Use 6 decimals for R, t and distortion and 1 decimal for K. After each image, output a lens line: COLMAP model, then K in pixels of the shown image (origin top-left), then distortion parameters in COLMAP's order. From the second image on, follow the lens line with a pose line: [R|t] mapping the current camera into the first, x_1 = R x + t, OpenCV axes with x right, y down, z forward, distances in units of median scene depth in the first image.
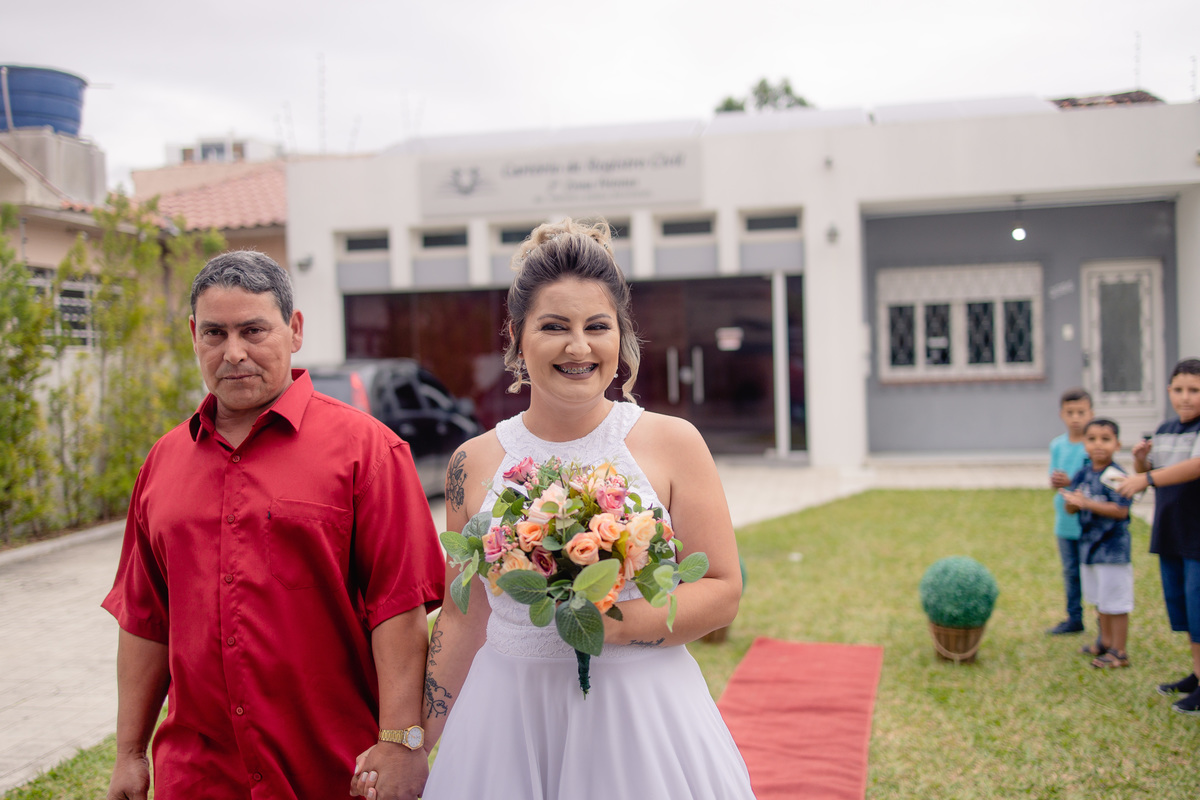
lens RADIAL K [[1183.0, 0, 600.0], [0, 1183.0, 400.0], [0, 0, 1]] dist [0.006688, -0.019403]
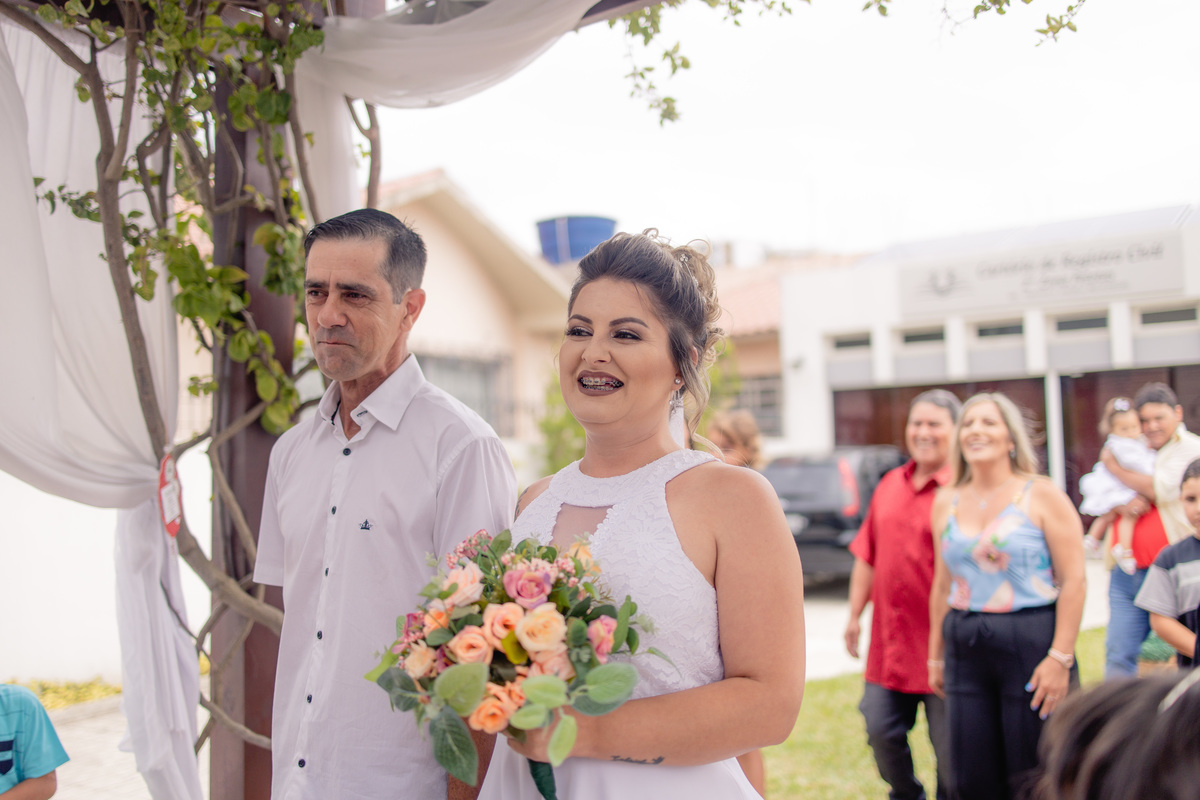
lens RADIAL K [[1183.0, 0, 600.0], [0, 1183.0, 400.0], [0, 0, 1]] dist [0.006688, -0.019403]
pose [[0.919929, -0.021258, -0.391508, 0.024677], [-0.007920, 0.997318, -0.072762, 0.004817], [0.392005, 0.070036, 0.917293, -0.138767]]
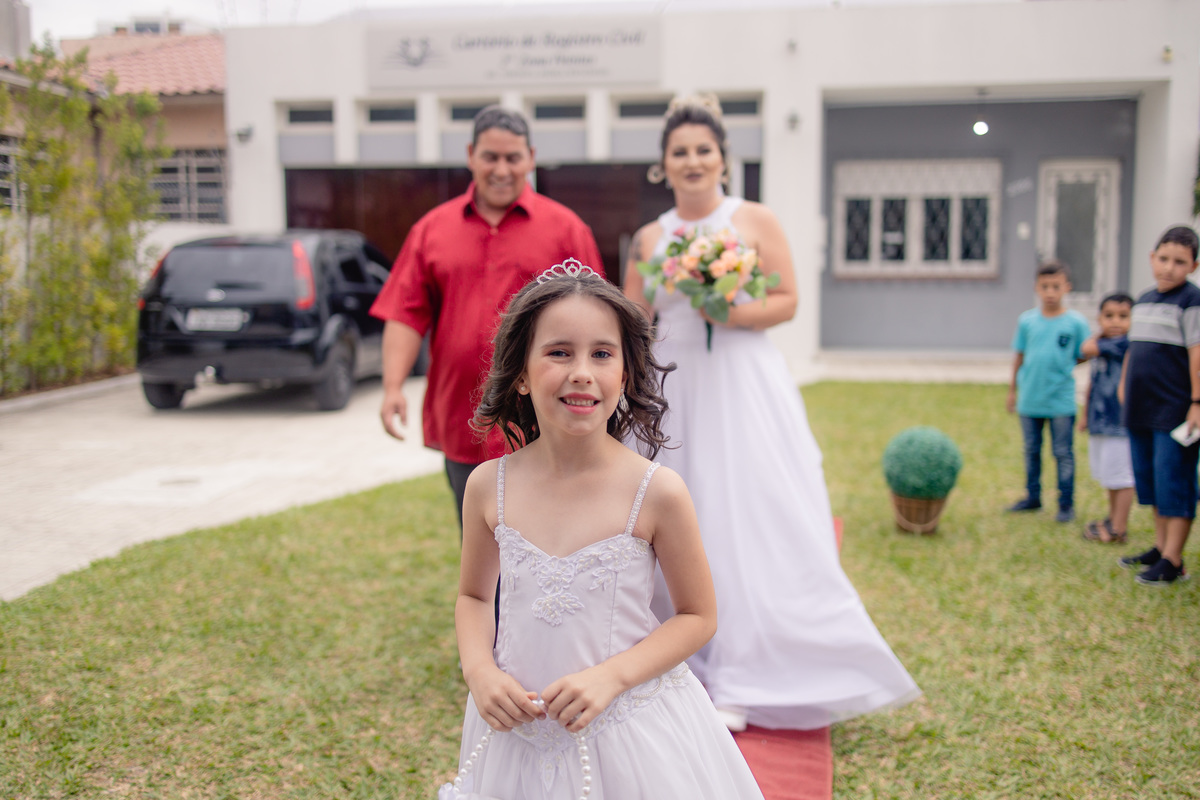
lens RADIAL K [[1183.0, 0, 600.0], [0, 1183.0, 400.0], [0, 0, 1]] dist [0.006688, -0.019403]
pose [[0.998497, 0.023795, 0.049379, -0.005773], [-0.027617, 0.996553, 0.078224, 0.019543], [-0.047347, -0.079470, 0.995712, 0.020992]]
